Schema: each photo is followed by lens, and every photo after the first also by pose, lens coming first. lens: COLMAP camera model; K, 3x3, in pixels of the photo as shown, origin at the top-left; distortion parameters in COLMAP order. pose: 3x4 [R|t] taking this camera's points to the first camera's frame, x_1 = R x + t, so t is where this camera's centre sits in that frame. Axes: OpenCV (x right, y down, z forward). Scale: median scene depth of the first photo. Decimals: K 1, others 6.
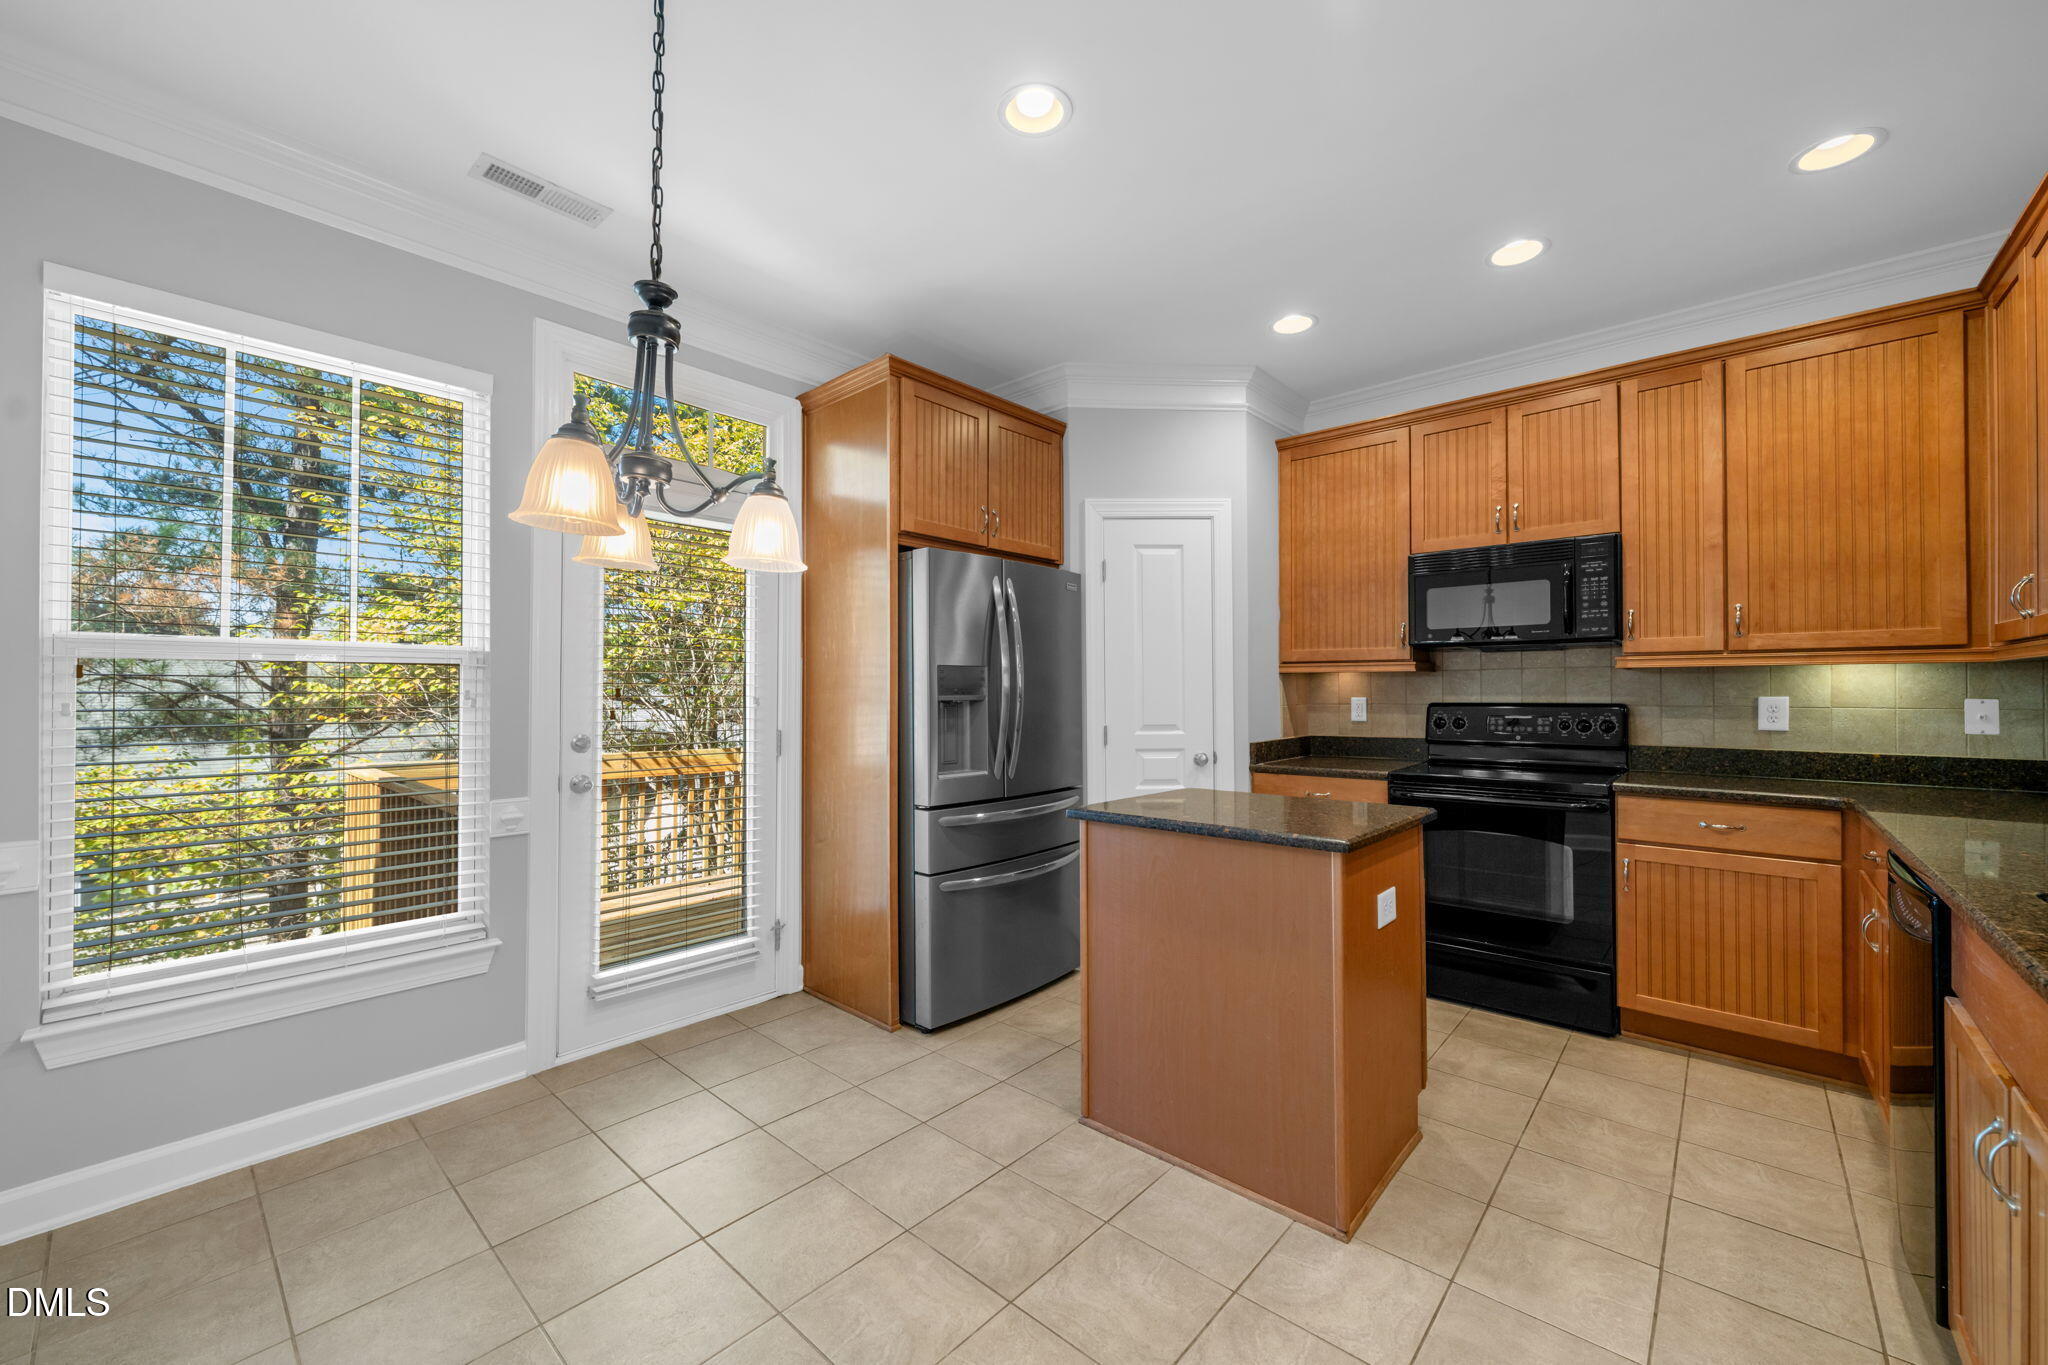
lens RADIAL K [[793.9, 0, 1025.8], [0, 793.9, 683.4], [0, 0, 1]] dist [0.000286, -0.000129]
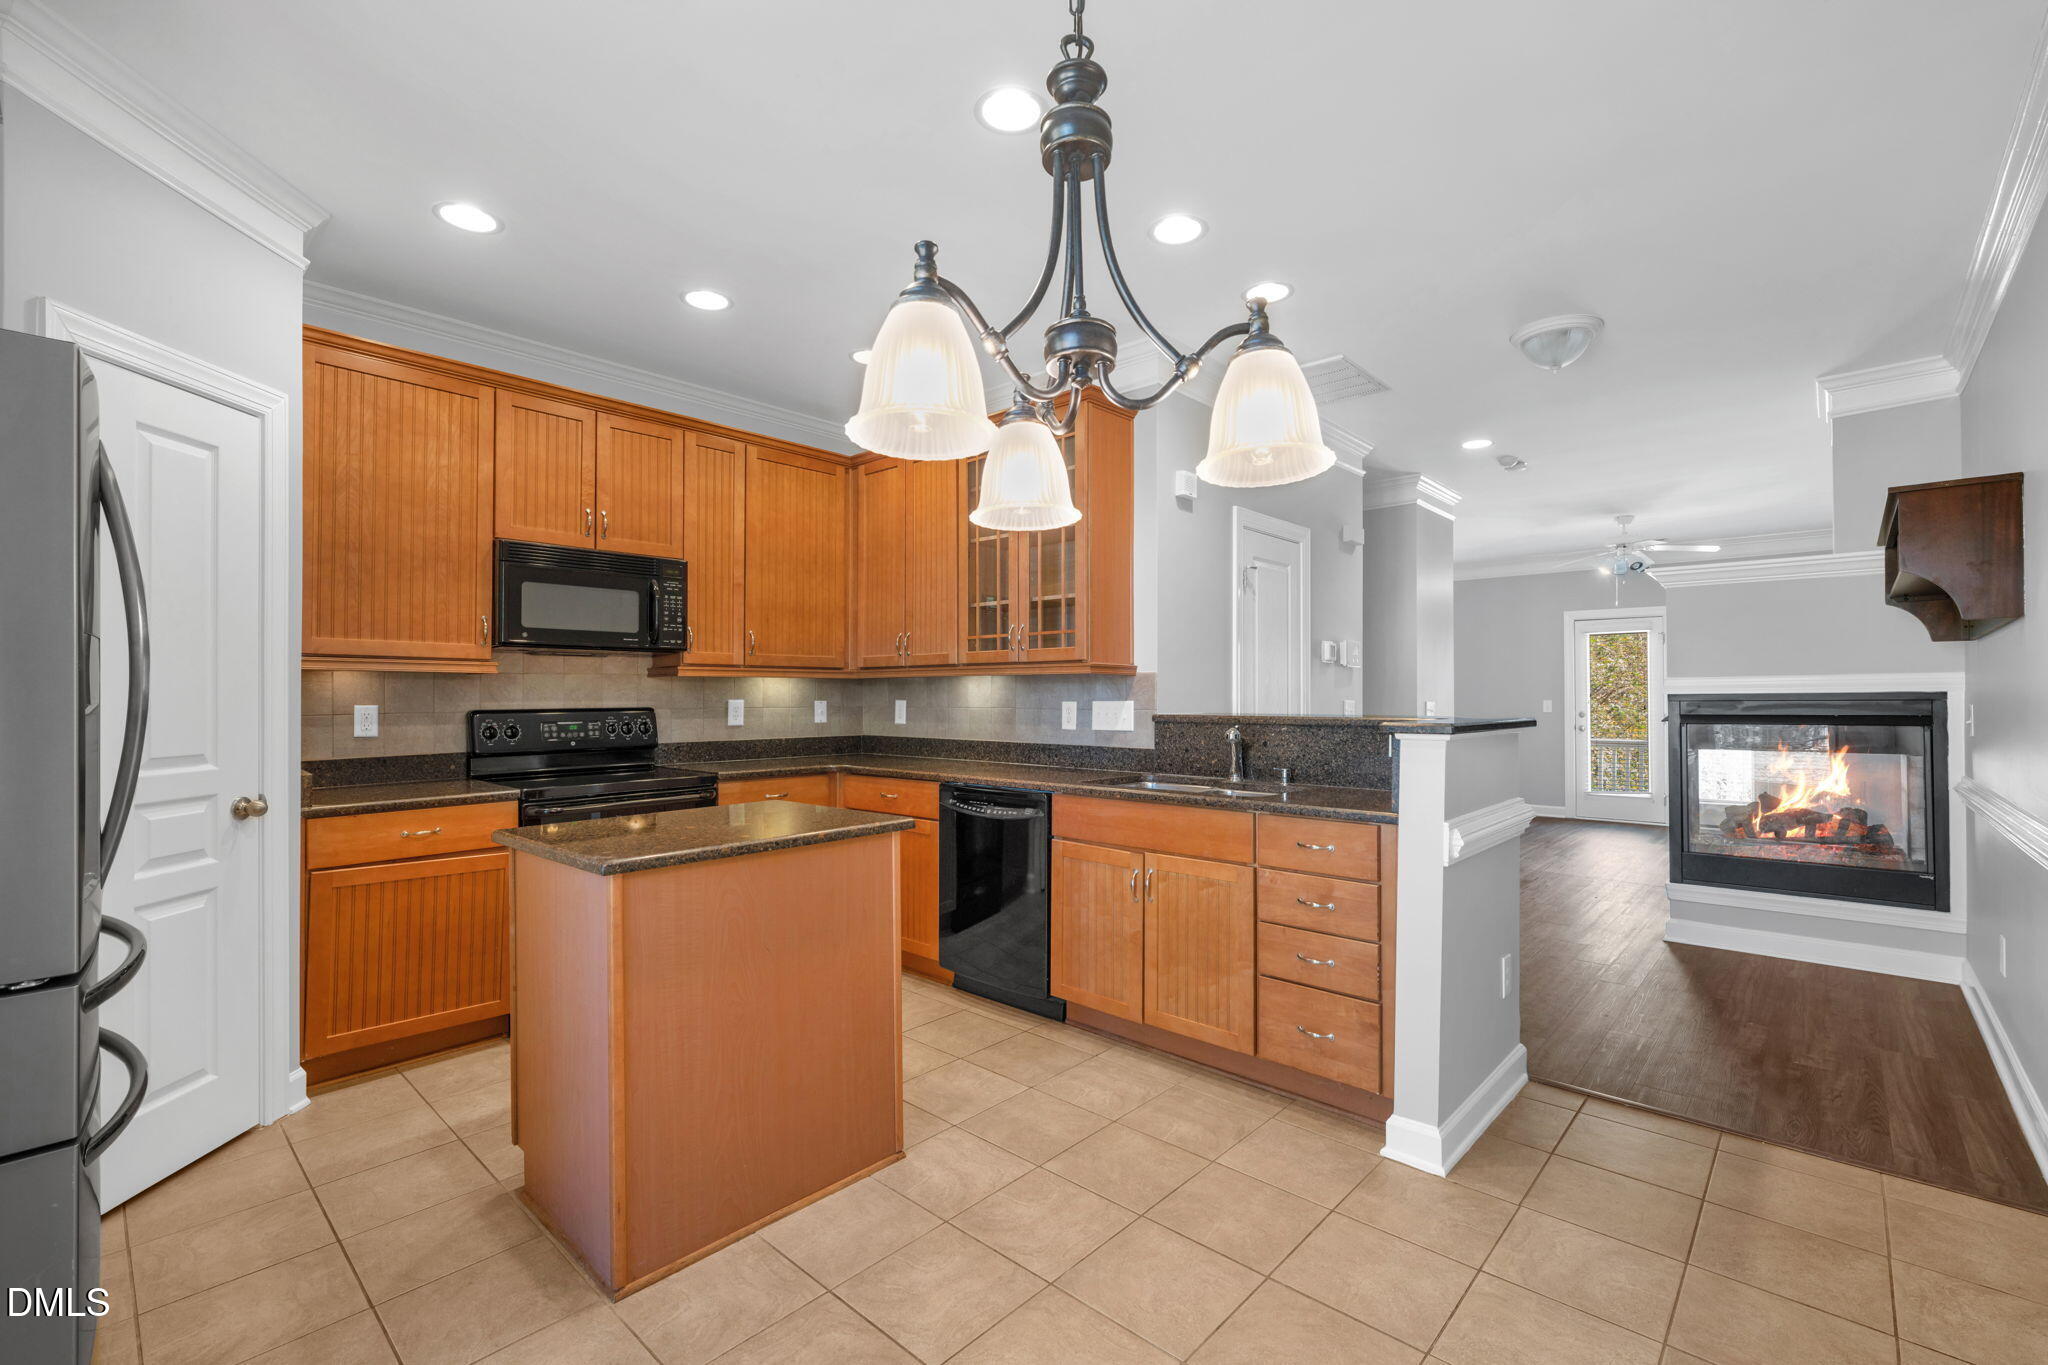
lens RADIAL K [[884.4, 0, 1042.7], [0, 884.4, 692.6], [0, 0, 1]] dist [0.002974, 0.000136]
pose [[0.004524, 0.004690, 0.999979, -0.489915], [-0.006485, 0.999968, -0.004660, 0.006479], [-0.999969, -0.006464, 0.004554, 0.417869]]
